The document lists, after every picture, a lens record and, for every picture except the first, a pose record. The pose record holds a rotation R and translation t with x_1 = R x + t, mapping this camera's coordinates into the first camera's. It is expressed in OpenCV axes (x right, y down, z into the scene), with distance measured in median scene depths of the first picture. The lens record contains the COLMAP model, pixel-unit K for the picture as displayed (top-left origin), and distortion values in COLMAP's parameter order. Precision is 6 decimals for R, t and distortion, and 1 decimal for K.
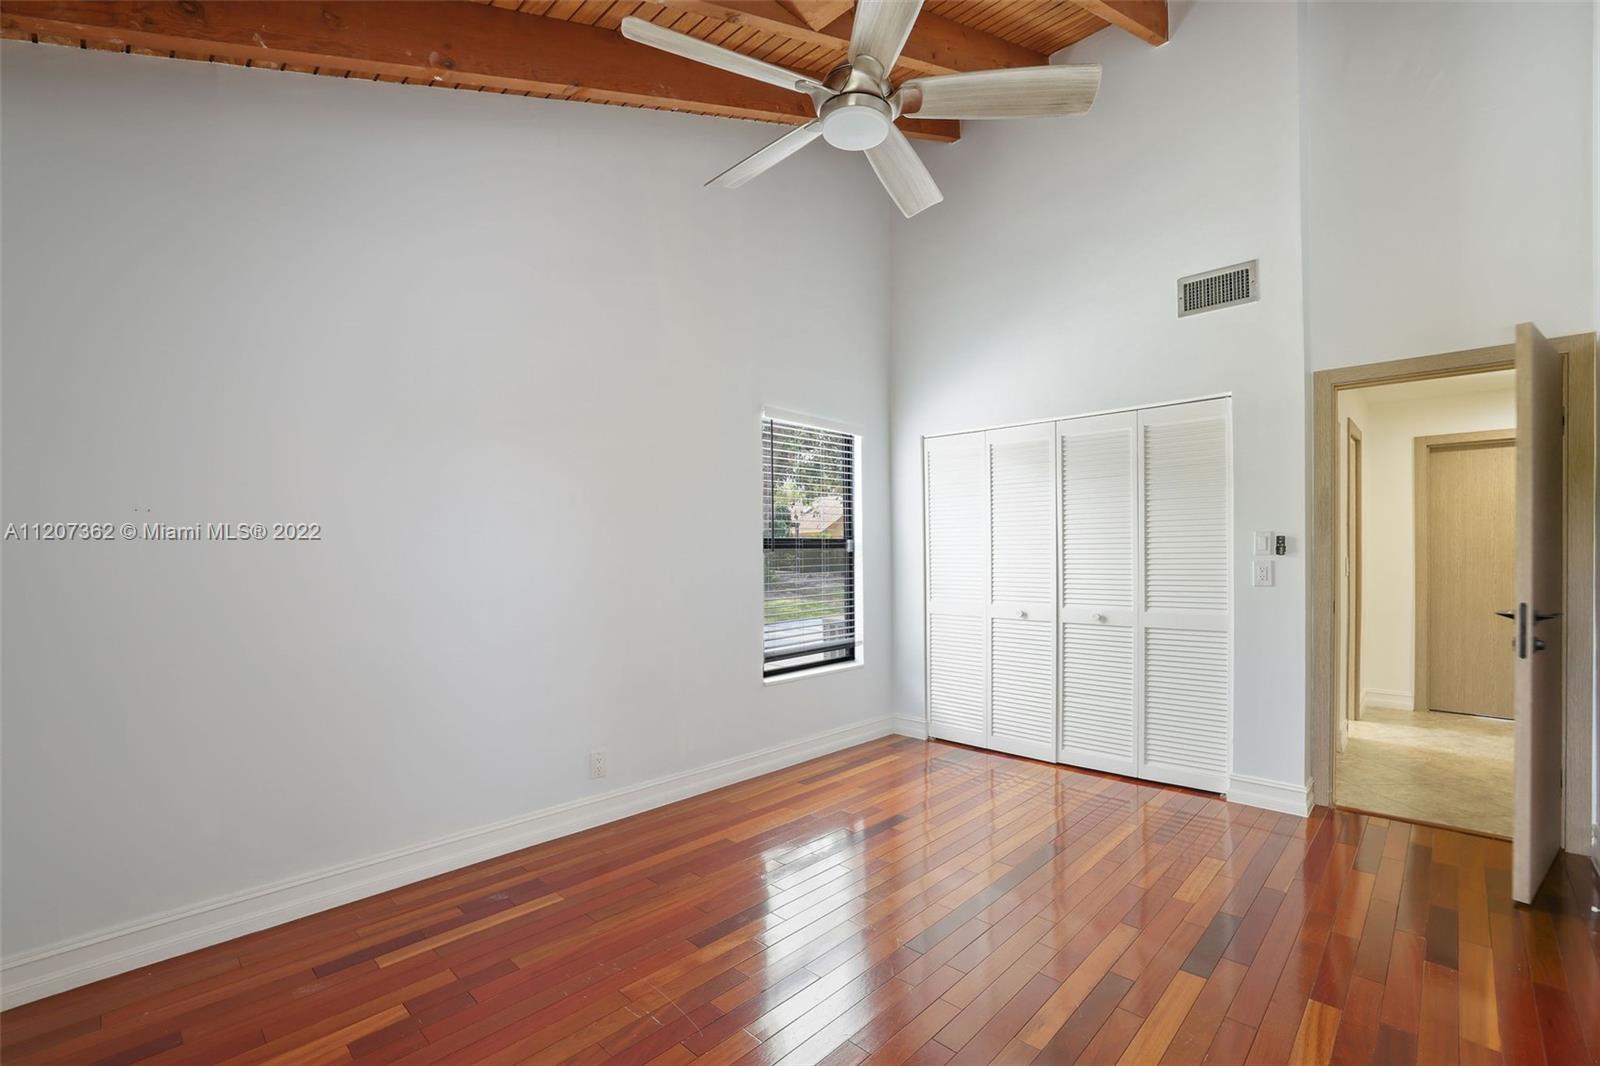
lens RADIAL K [[694.8, 0, 799.7], [0, 694.8, 547.9], [0, 0, 1]] dist [-0.039581, 0.009937]
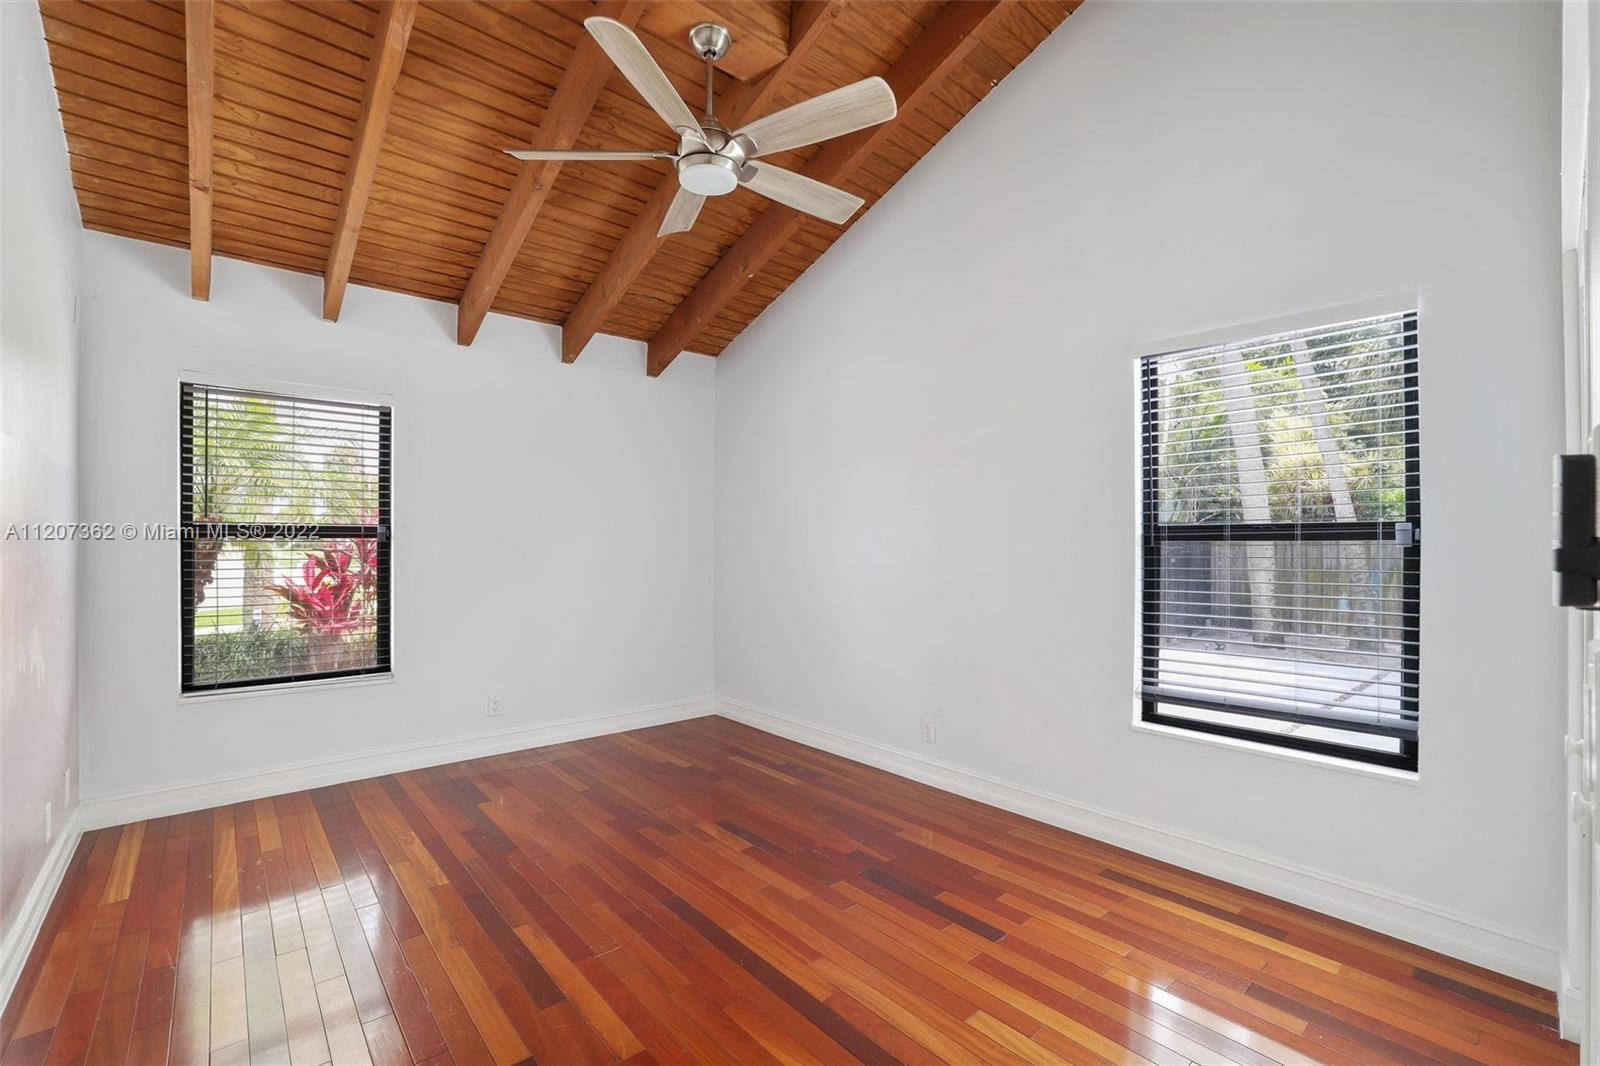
lens RADIAL K [[694.8, 0, 800.7], [0, 694.8, 531.2], [0, 0, 1]] dist [-0.039581, 0.009937]
pose [[-0.094004, -0.012025, -0.995499, 0.737918], [0.008386, 0.999882, -0.012870, -0.003097], [0.995537, -0.009558, -0.093892, 0.763910]]
